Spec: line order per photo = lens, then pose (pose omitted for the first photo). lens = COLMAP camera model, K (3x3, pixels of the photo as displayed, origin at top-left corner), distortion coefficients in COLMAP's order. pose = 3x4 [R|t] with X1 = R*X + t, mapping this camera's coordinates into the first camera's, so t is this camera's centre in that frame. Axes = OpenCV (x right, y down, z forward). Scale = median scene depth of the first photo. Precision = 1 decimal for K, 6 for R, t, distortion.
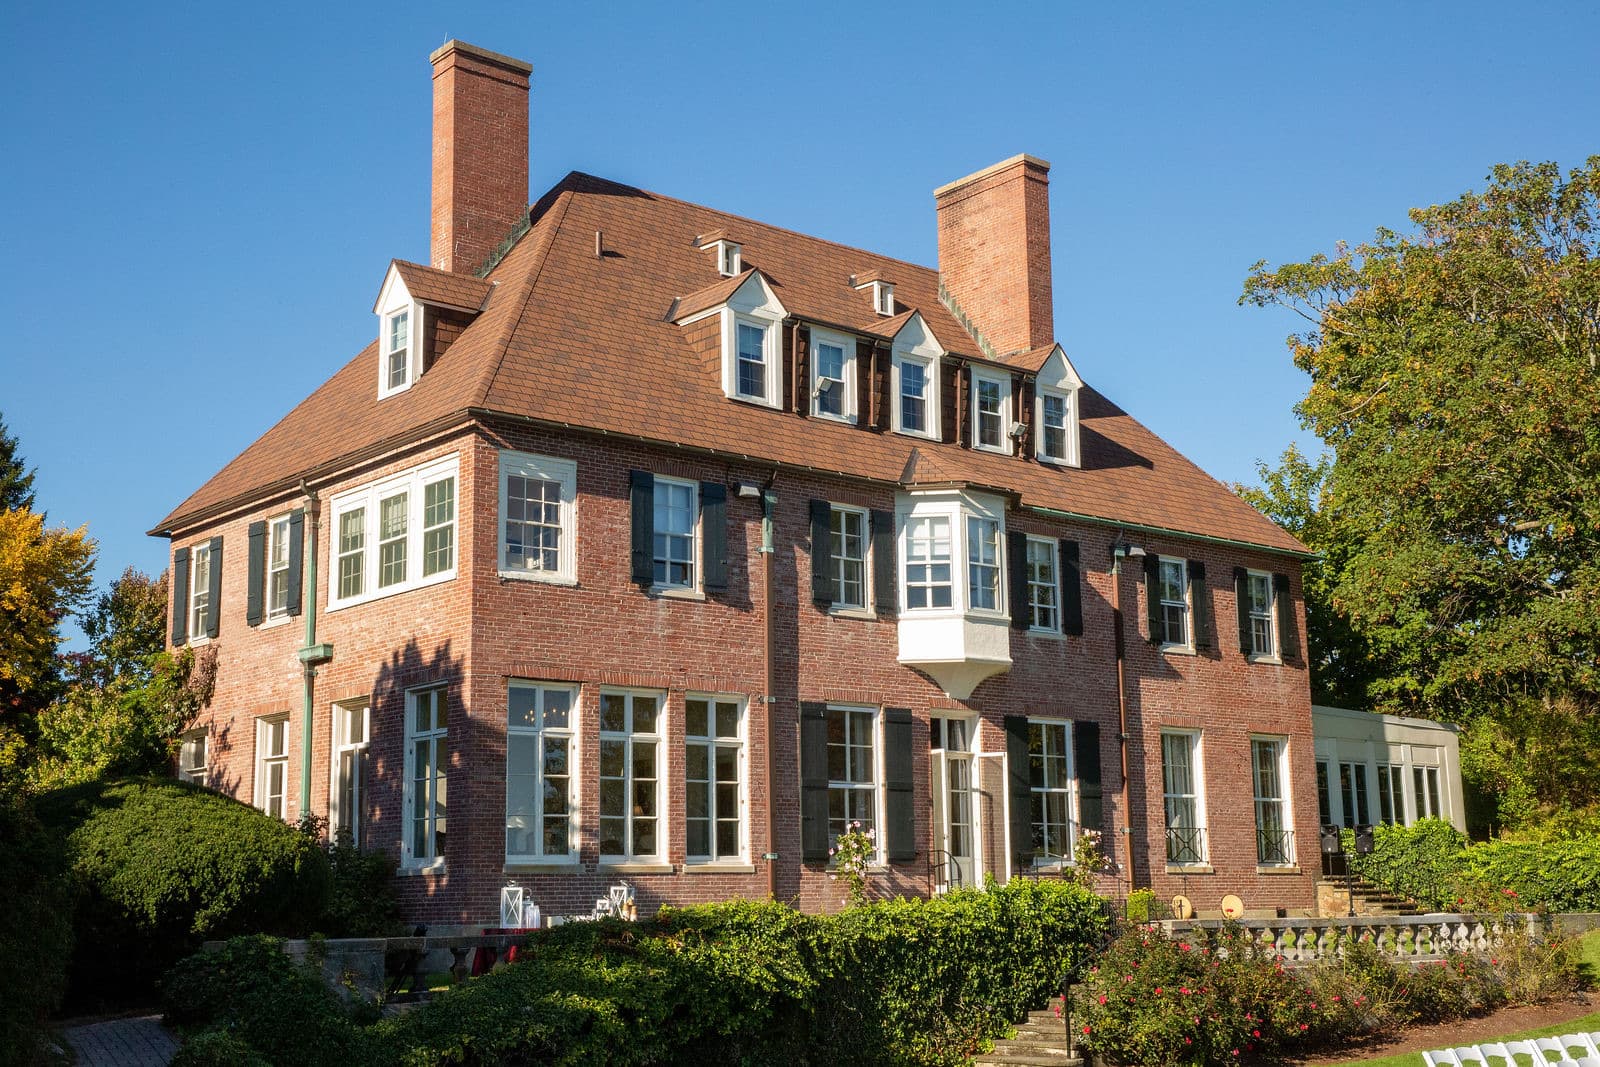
lens RADIAL K [[1872.4, 0, 800.0], [0, 1872.4, 533.5], [0, 0, 1]] dist [0.010775, -0.000847]
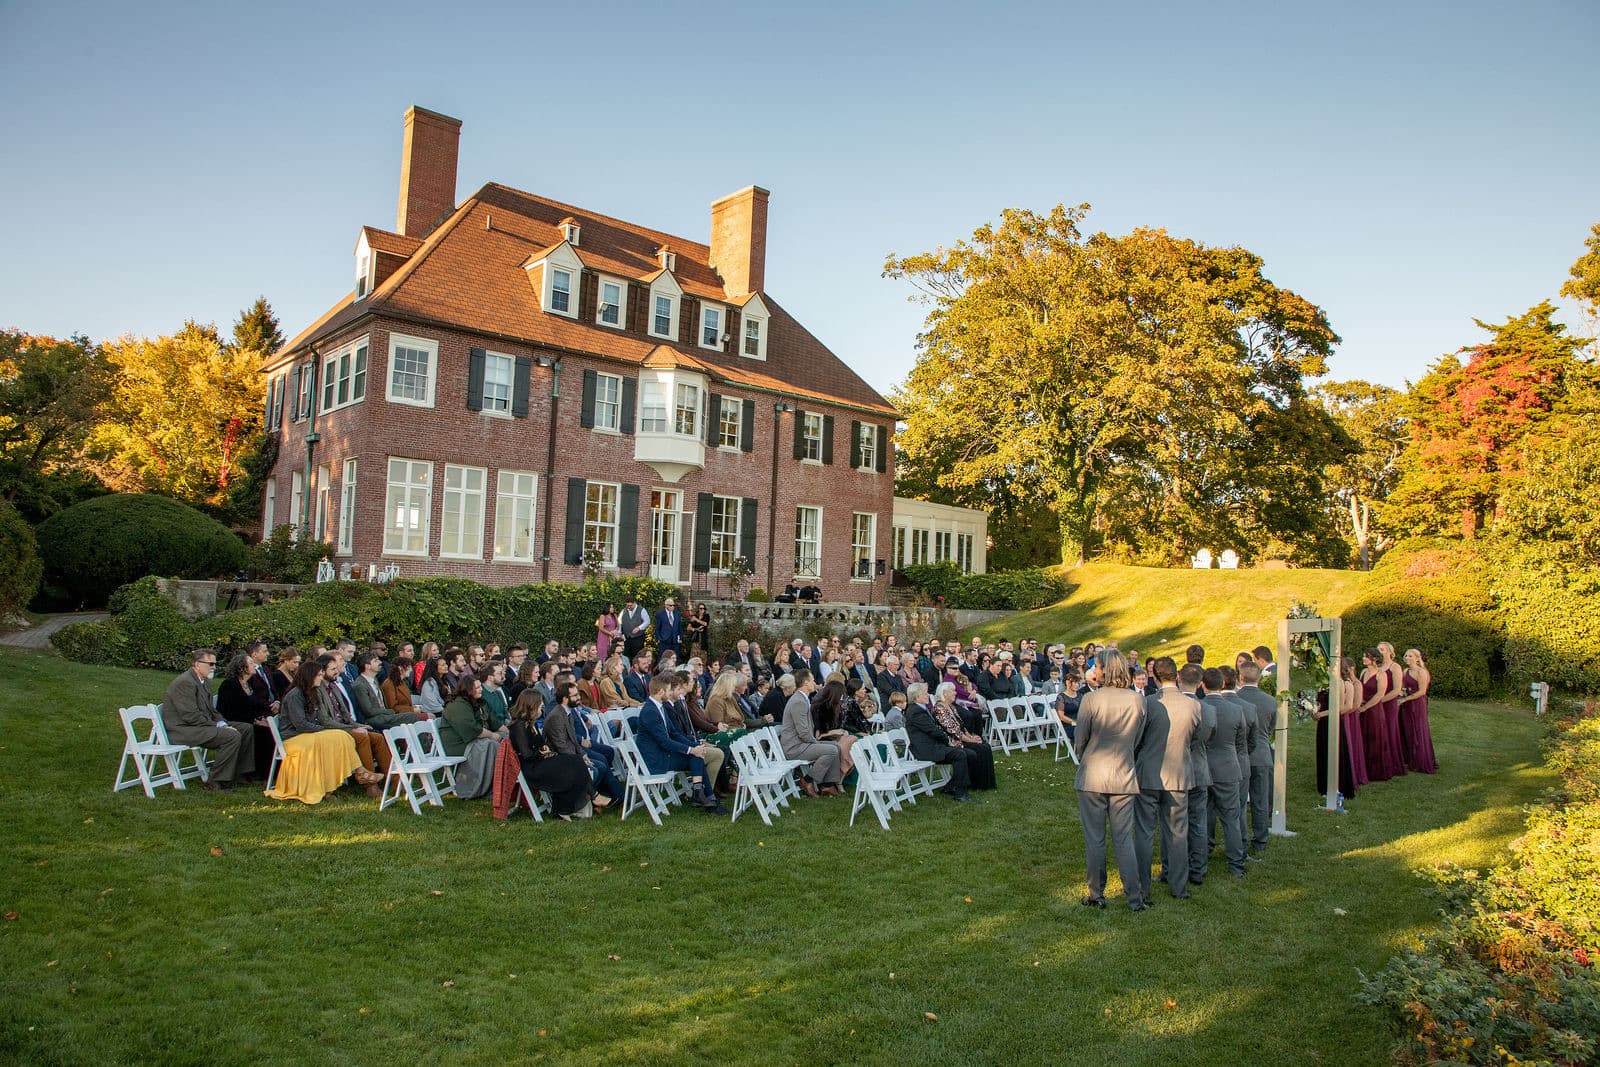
lens RADIAL K [[1017.7, 0, 800.0], [0, 1017.7, 533.5], [0, 0, 1]] dist [-0.079054, 0.000657]
pose [[0.998192, 0.054857, 0.024547, 0.189105], [-0.057640, 0.989492, 0.132600, -0.002035], [-0.017015, -0.133775, 0.990866, -0.010102]]
